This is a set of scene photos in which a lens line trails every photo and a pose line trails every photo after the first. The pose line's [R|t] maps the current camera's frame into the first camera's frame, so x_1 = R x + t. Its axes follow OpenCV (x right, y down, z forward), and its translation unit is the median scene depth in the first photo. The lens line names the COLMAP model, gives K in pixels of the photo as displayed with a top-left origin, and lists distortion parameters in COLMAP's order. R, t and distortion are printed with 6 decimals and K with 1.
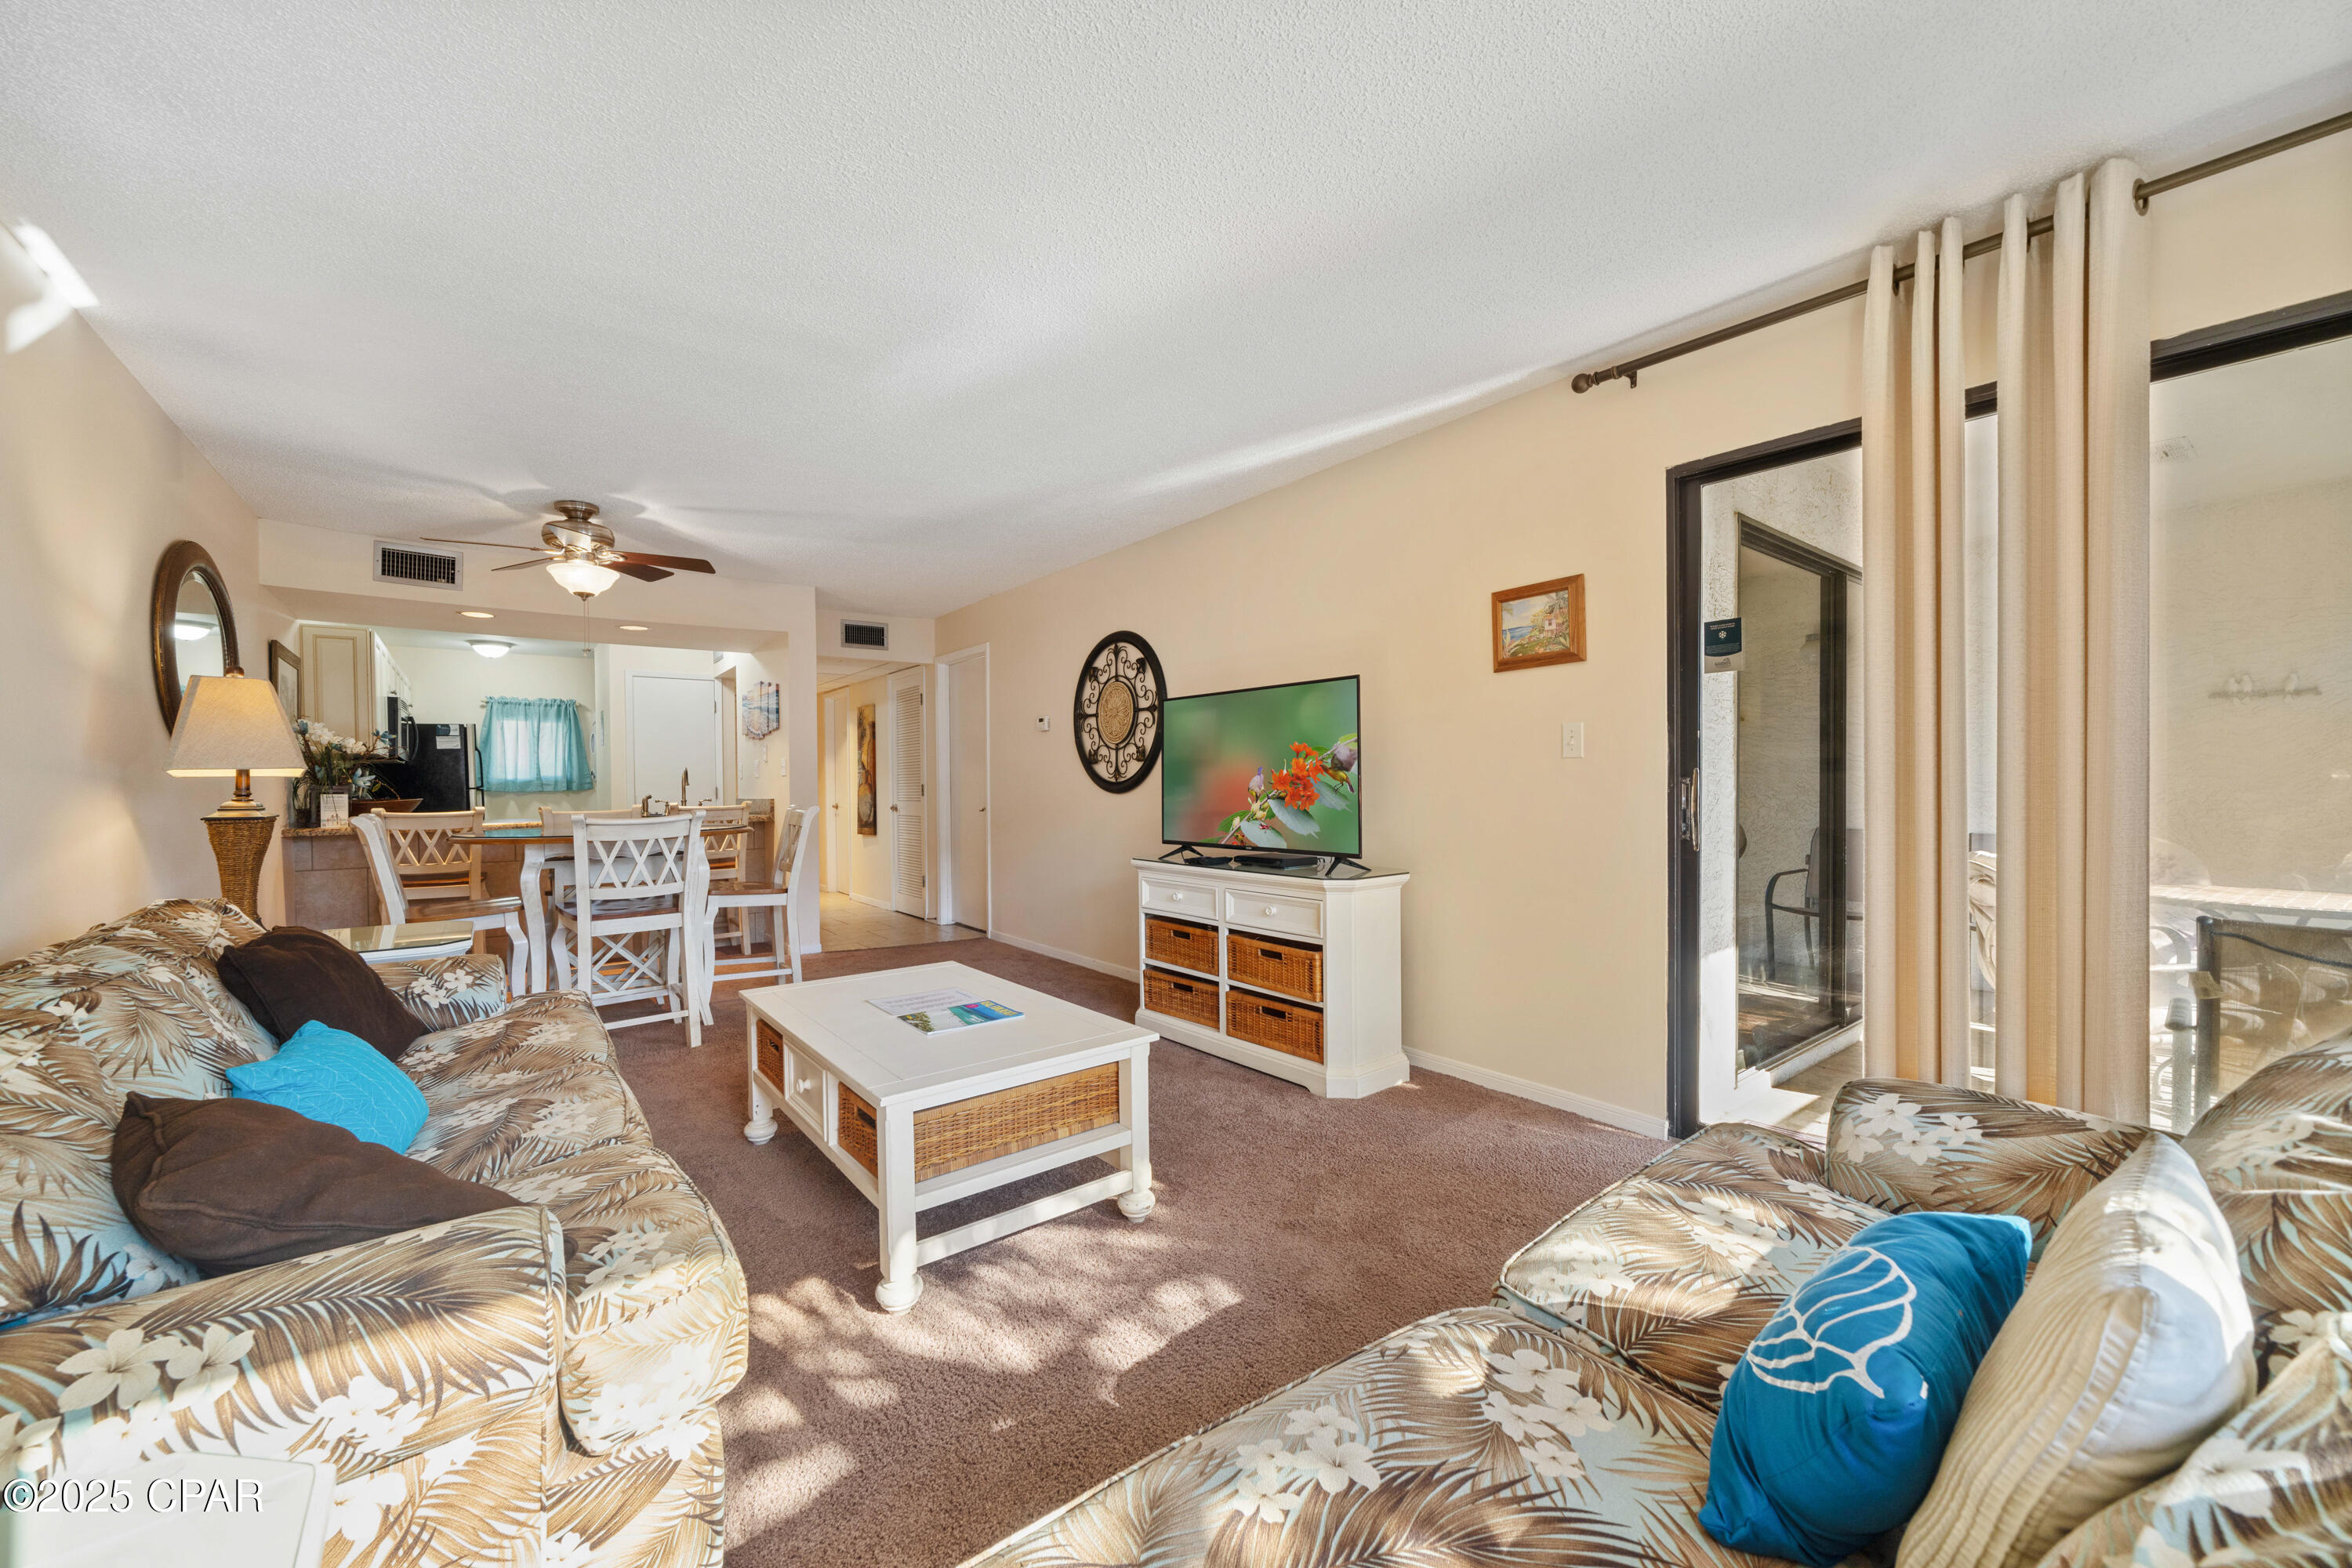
lens RADIAL K [[893.9, 0, 1169.7], [0, 893.9, 784.2], [0, 0, 1]] dist [-0.000250, -0.000187]
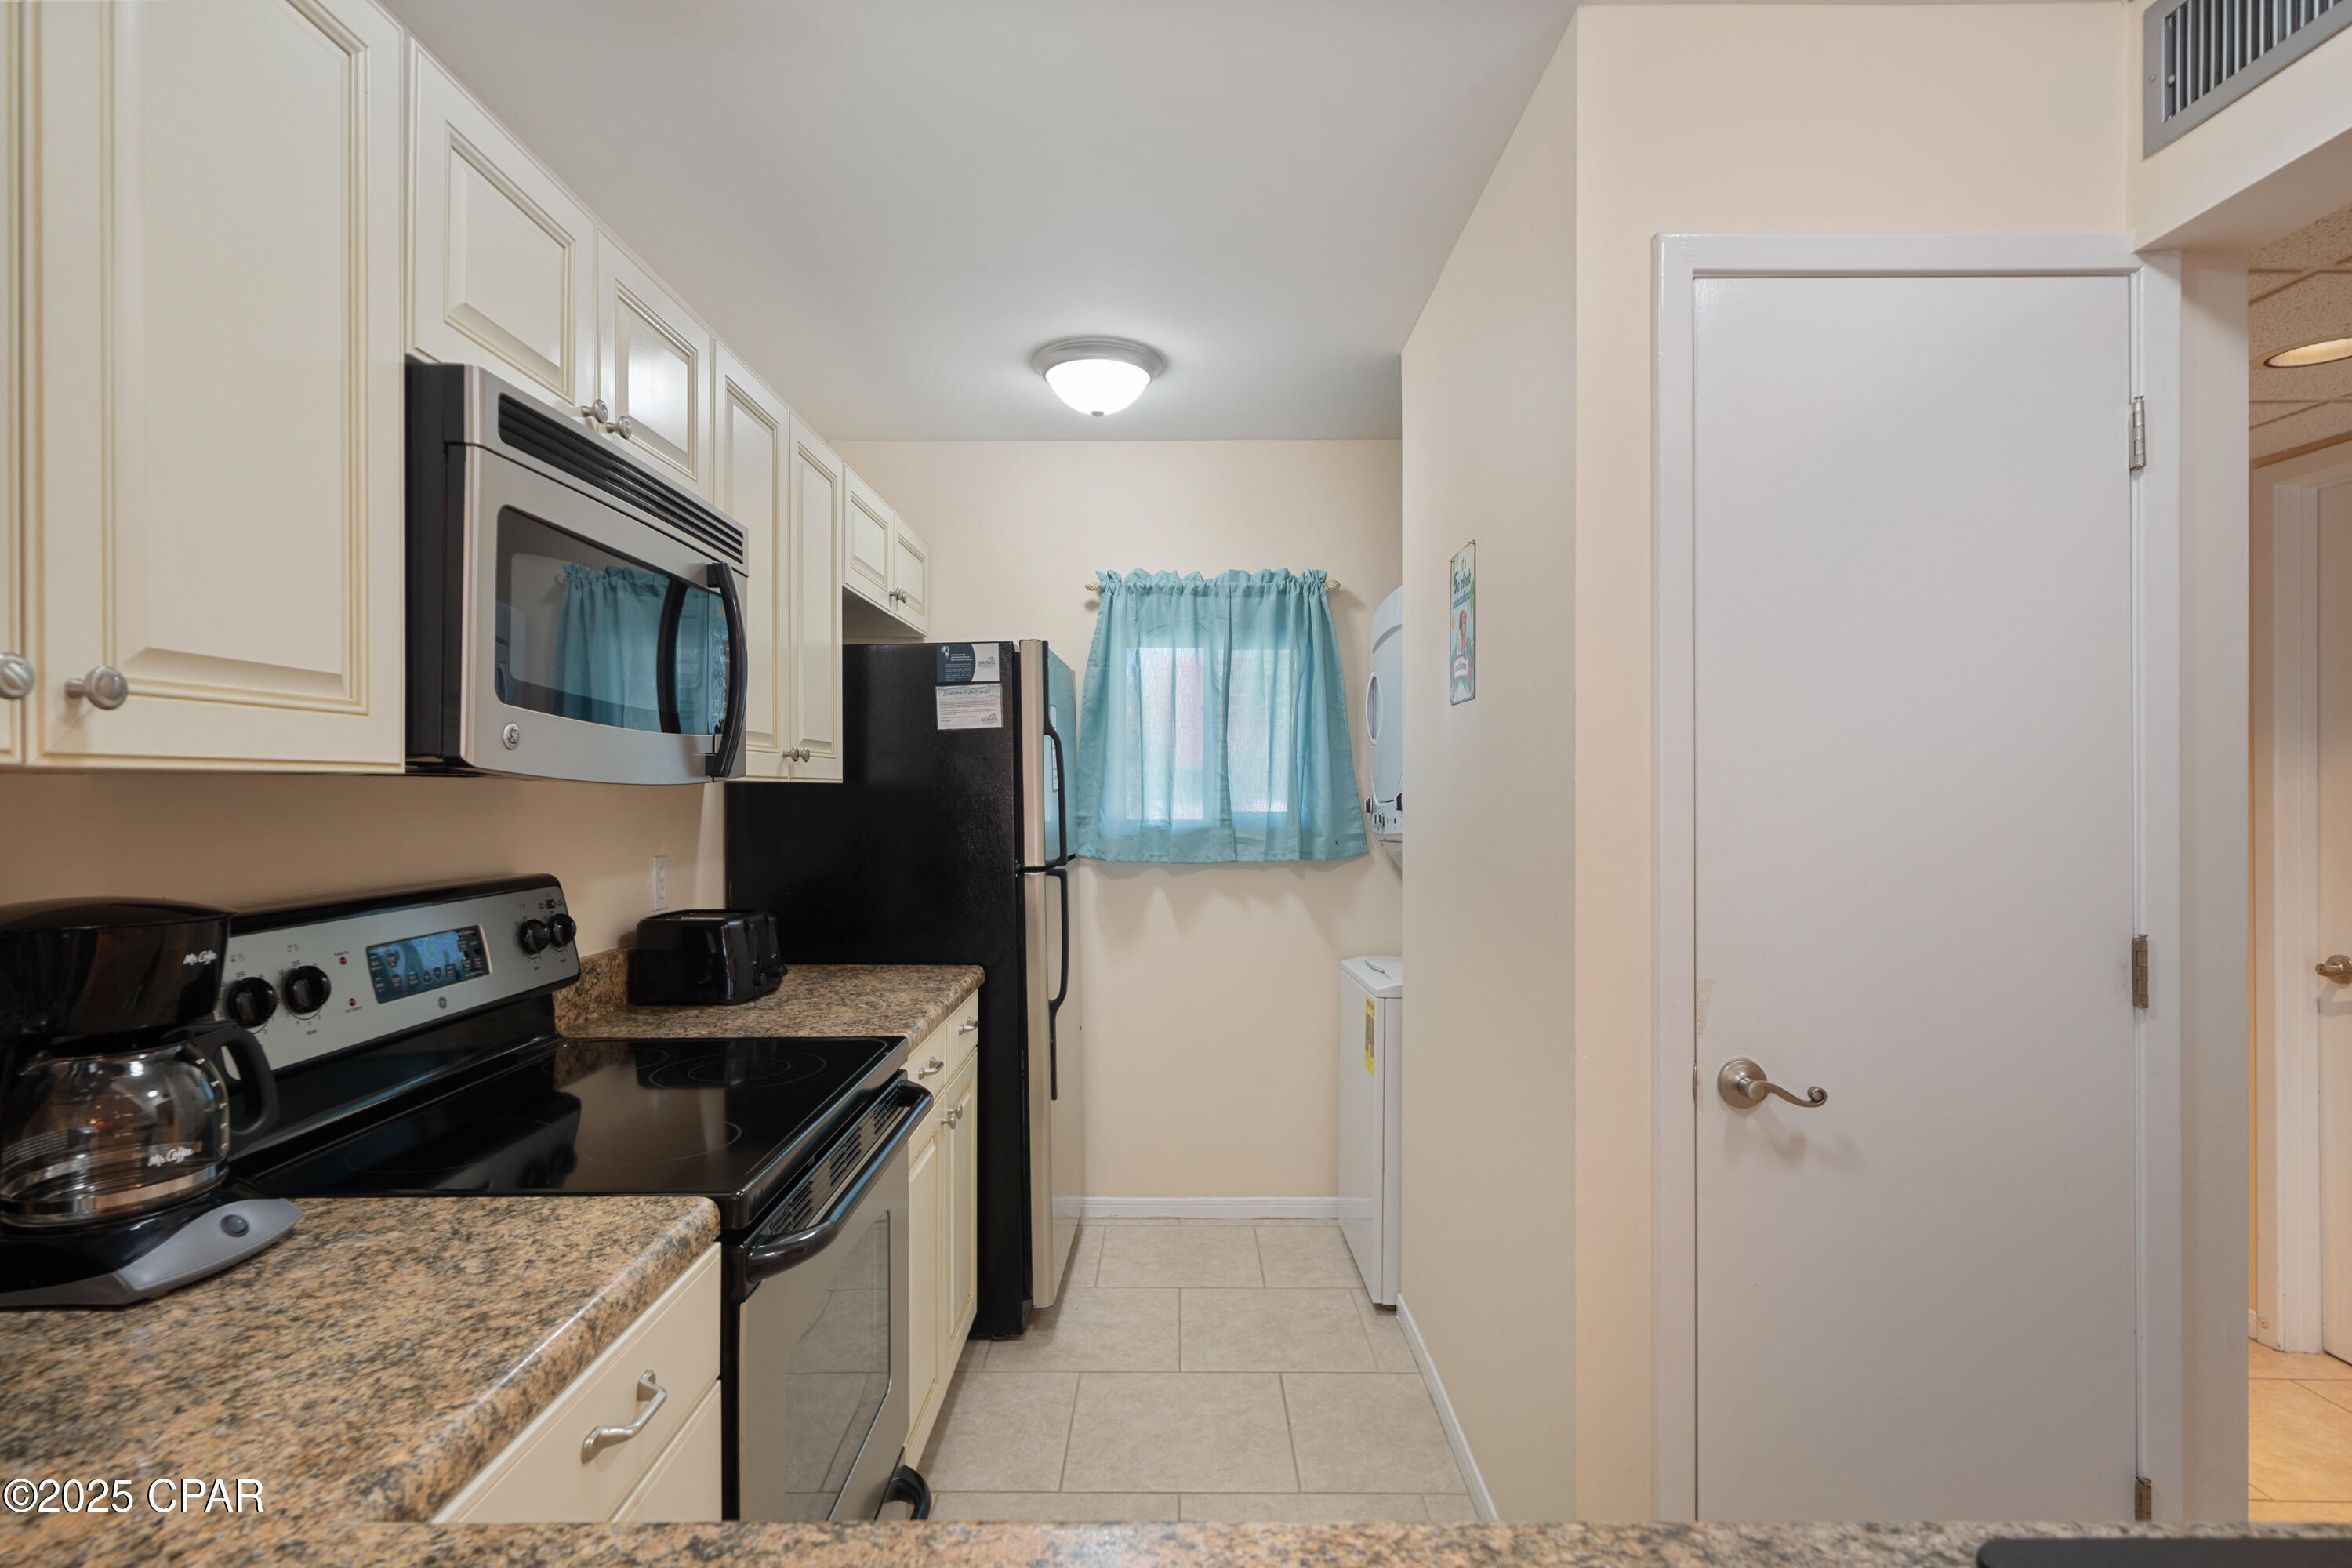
lens RADIAL K [[1177.5, 0, 1165.6], [0, 1177.5, 780.7], [0, 0, 1]] dist [0.007071, 0.000671]
pose [[0.788503, 0.006661, -0.614995, -1.080029], [-0.008846, 0.999961, -0.000511, -0.047893], [0.614967, 0.005843, 0.788531, 1.521802]]
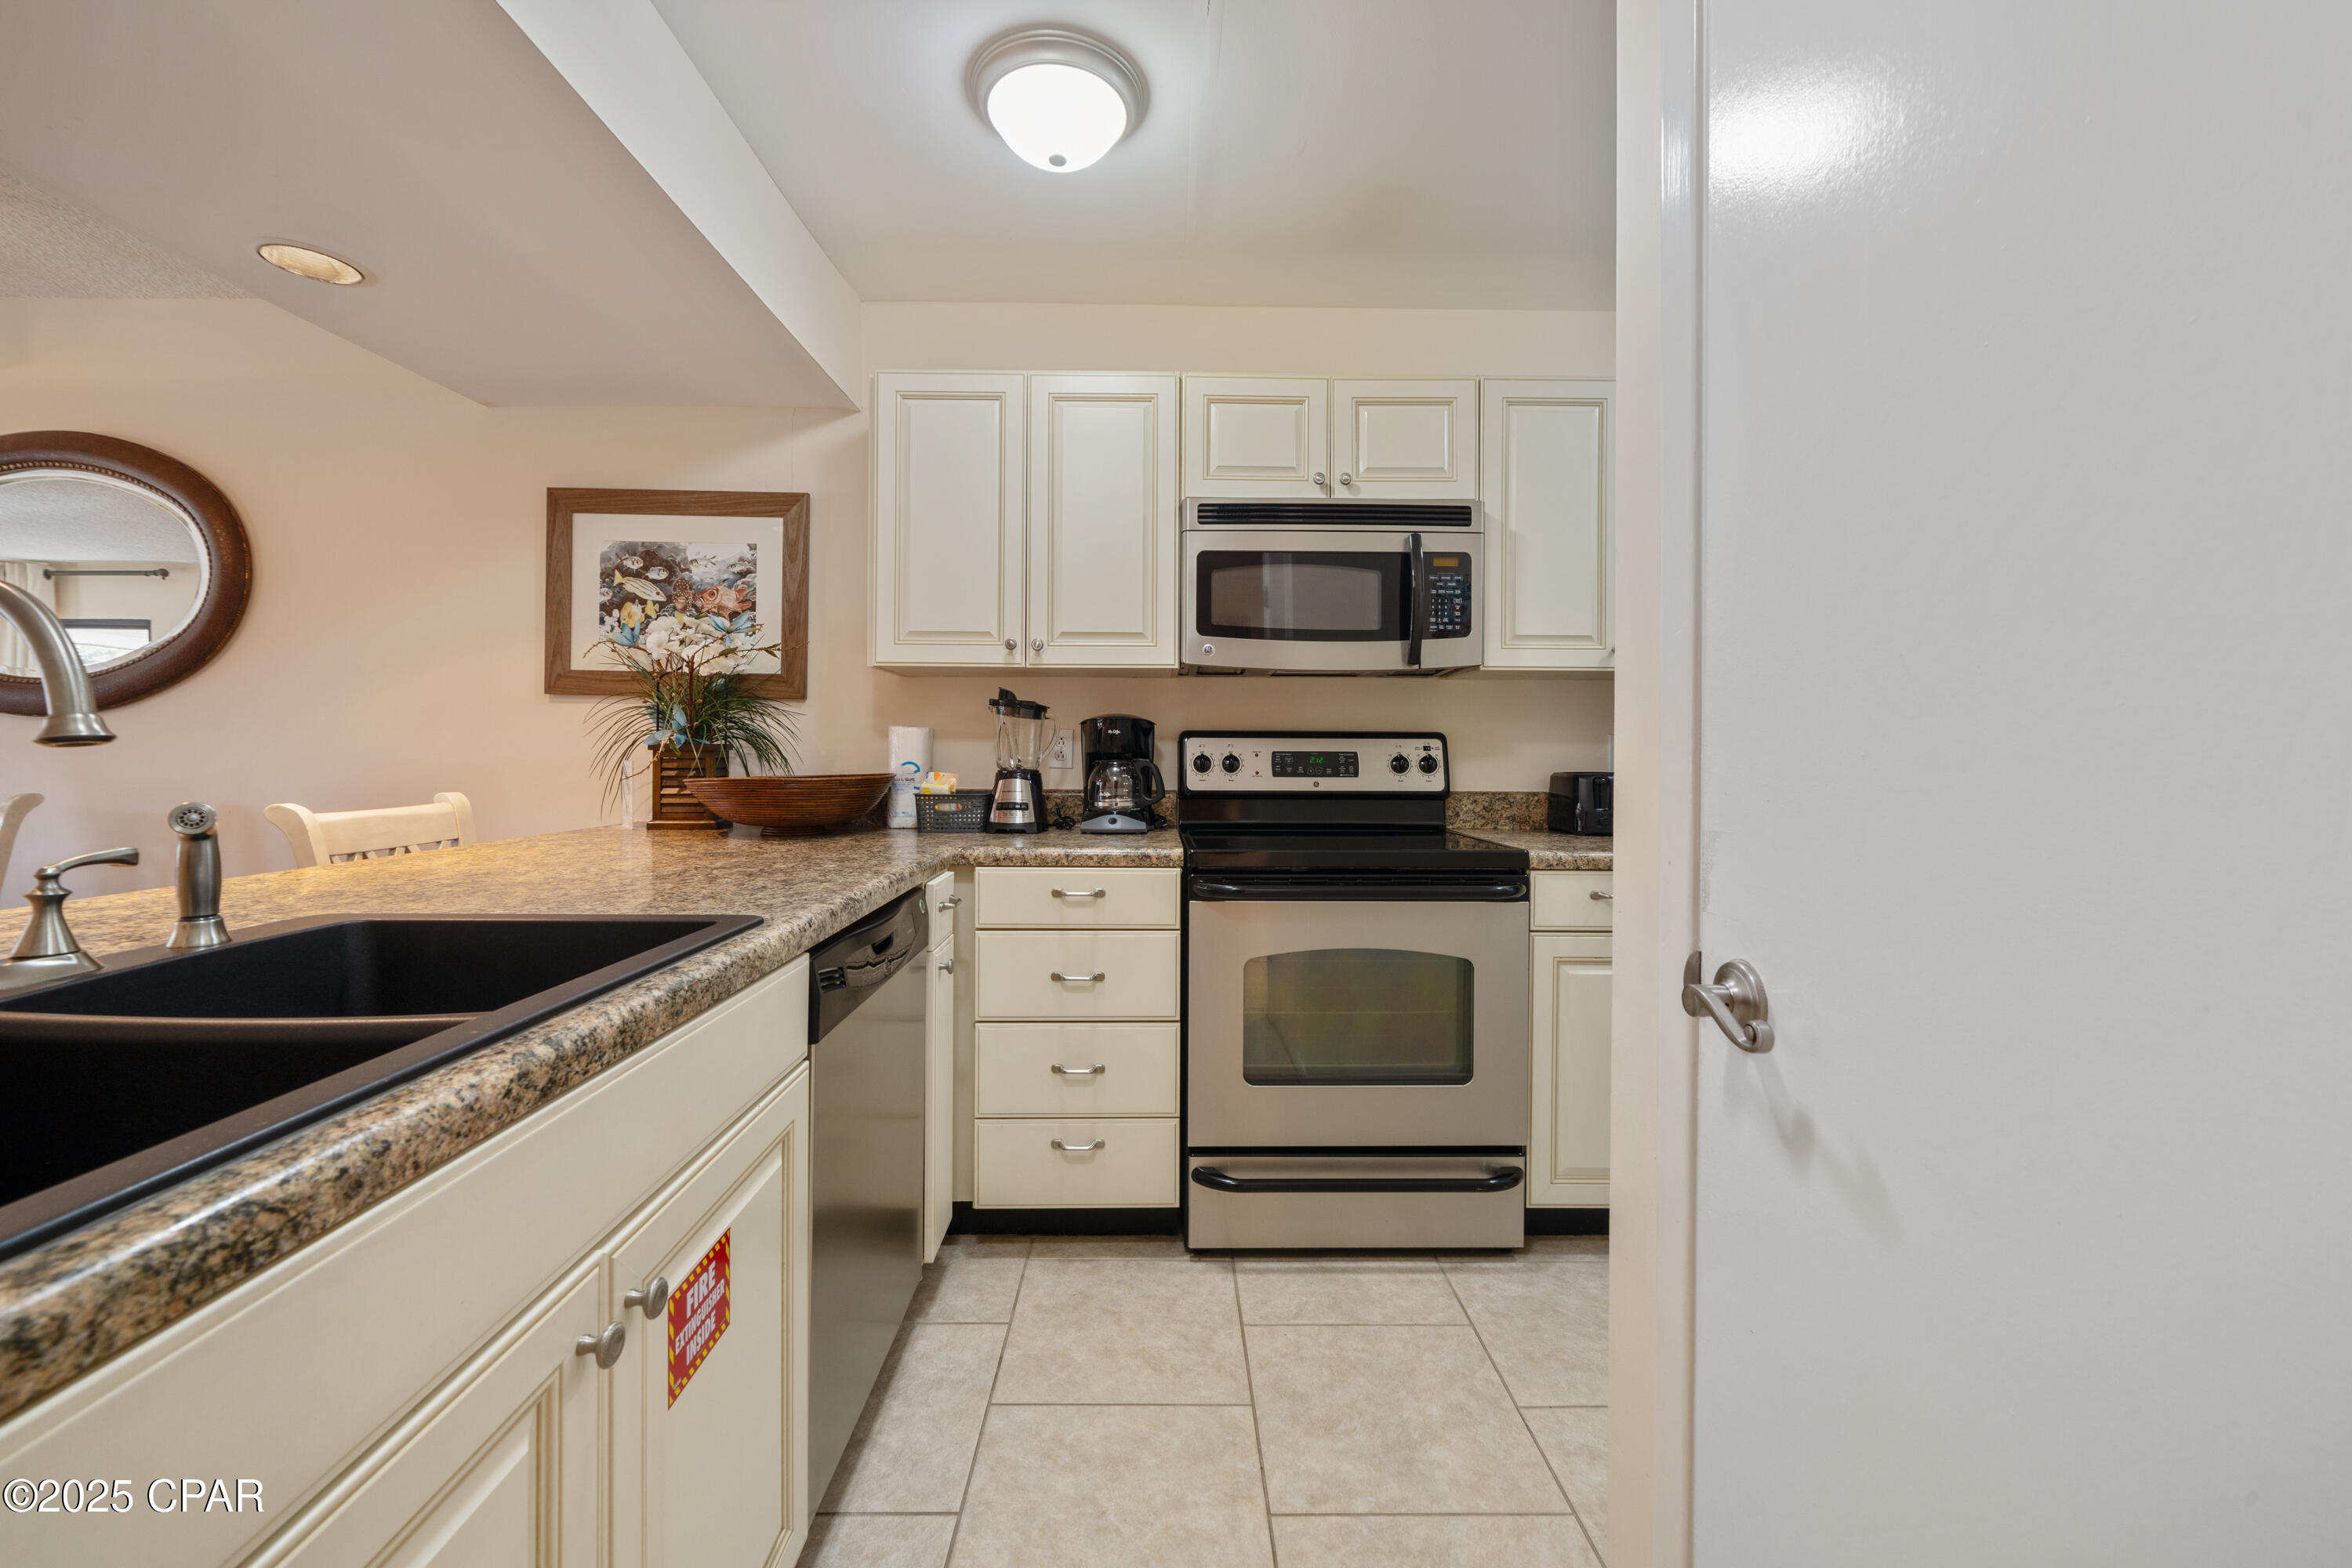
lens RADIAL K [[893.9, 0, 1161.1], [0, 893.9, 756.5], [0, 0, 1]] dist [-0.000250, -0.000187]
pose [[-0.590926, 0.017548, -0.806535, -0.936286], [0.003173, 0.999806, 0.019428, 0.000486], [0.806720, 0.008921, -0.590867, 2.004510]]
